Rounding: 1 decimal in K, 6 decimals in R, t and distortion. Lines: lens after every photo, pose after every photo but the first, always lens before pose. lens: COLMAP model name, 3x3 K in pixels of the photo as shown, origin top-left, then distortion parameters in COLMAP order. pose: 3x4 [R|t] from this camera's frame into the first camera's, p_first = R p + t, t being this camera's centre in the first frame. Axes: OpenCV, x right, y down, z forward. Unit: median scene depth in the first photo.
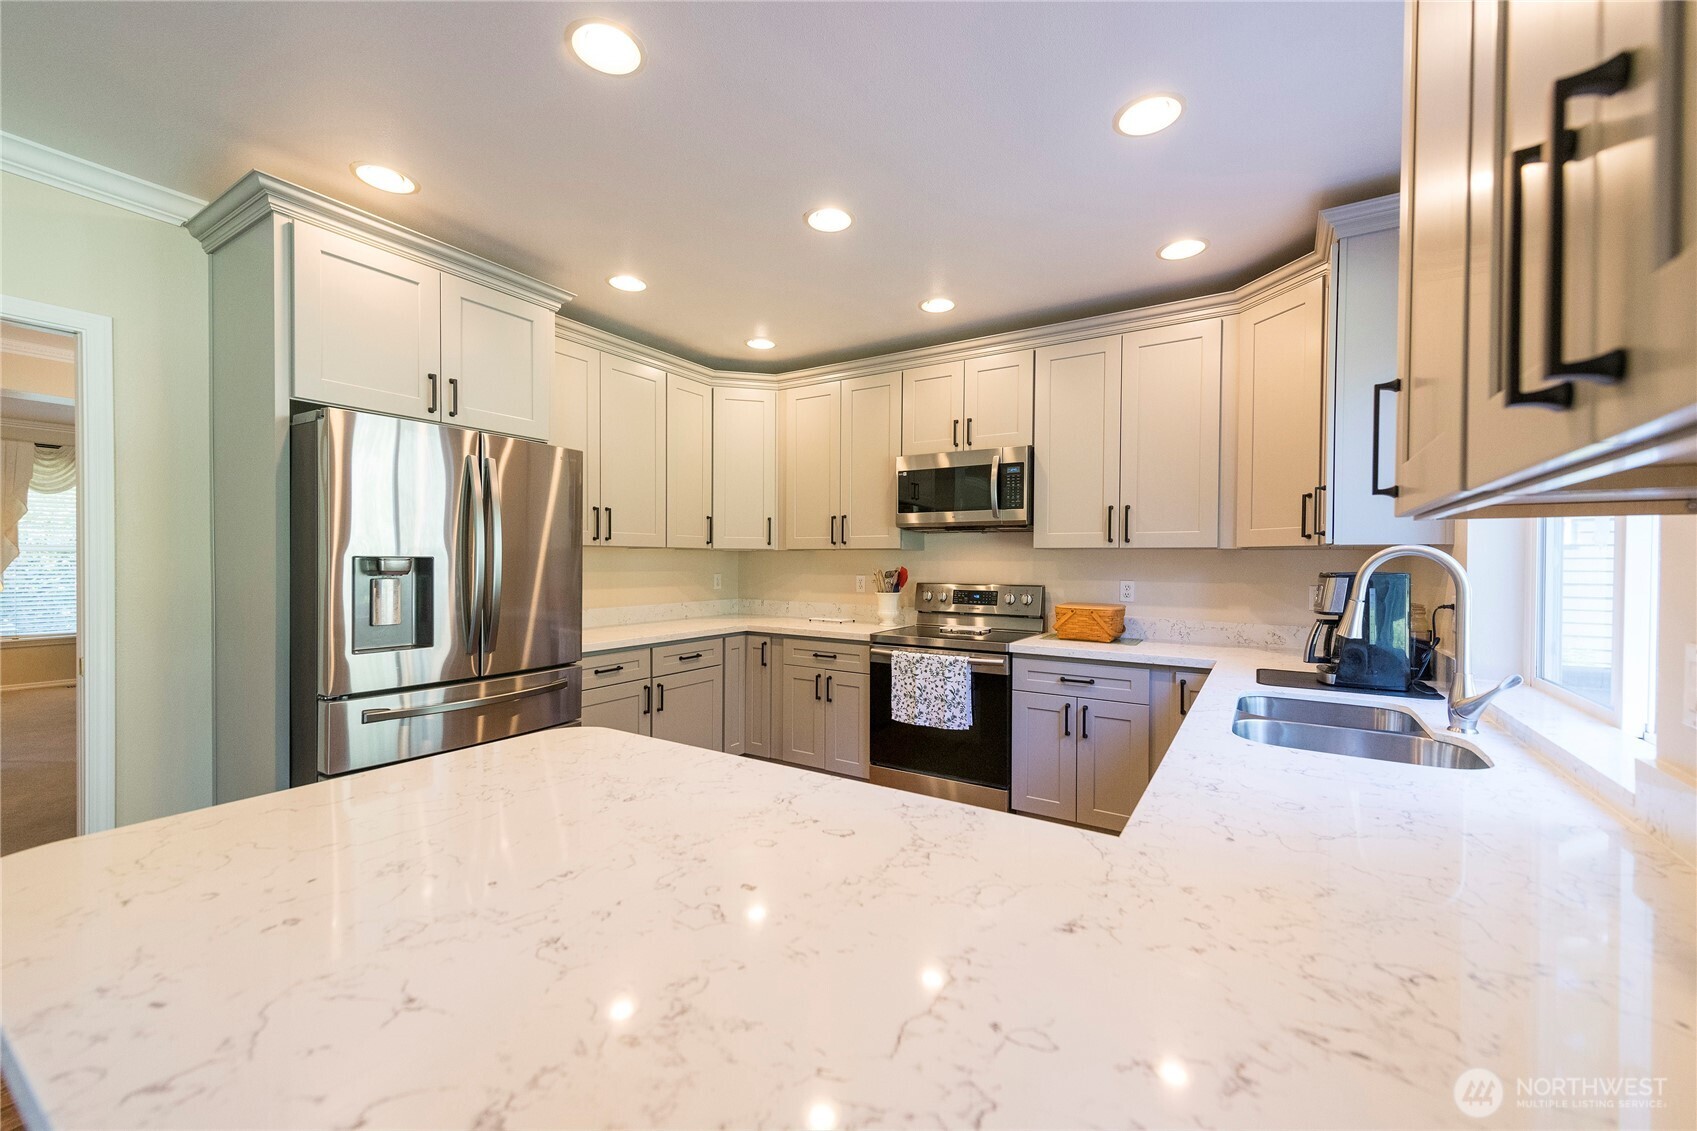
lens RADIAL K [[677.7, 0, 846.0], [0, 677.7, 566.9], [0, 0, 1]] dist [0.016019, -0.002356]
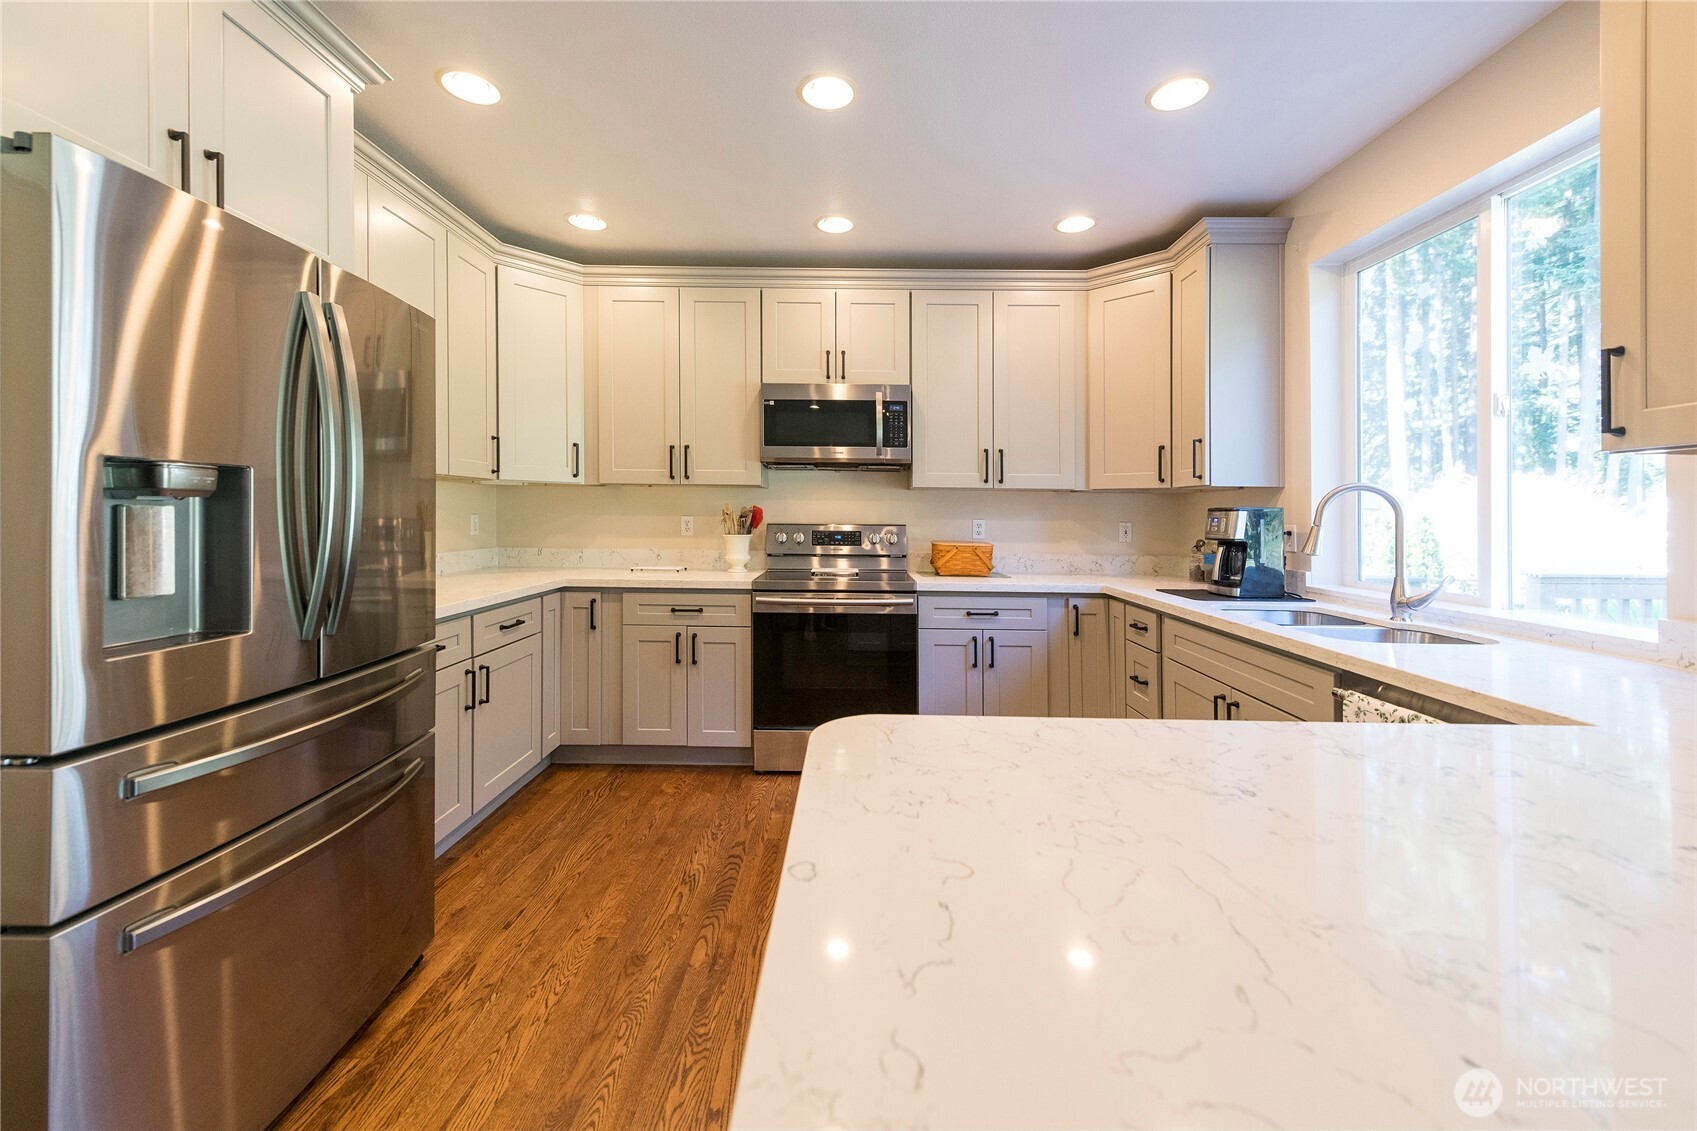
lens RADIAL K [[677.7, 0, 856.6], [0, 677.7, 511.7], [0, 0, 1]] dist [0.016019, -0.002356]
pose [[0.846329, 0.005585, 0.532631, -0.312982], [-0.001904, 0.999970, -0.007460, 0.015564], [-0.532657, 0.005300, 0.846315, 0.180975]]
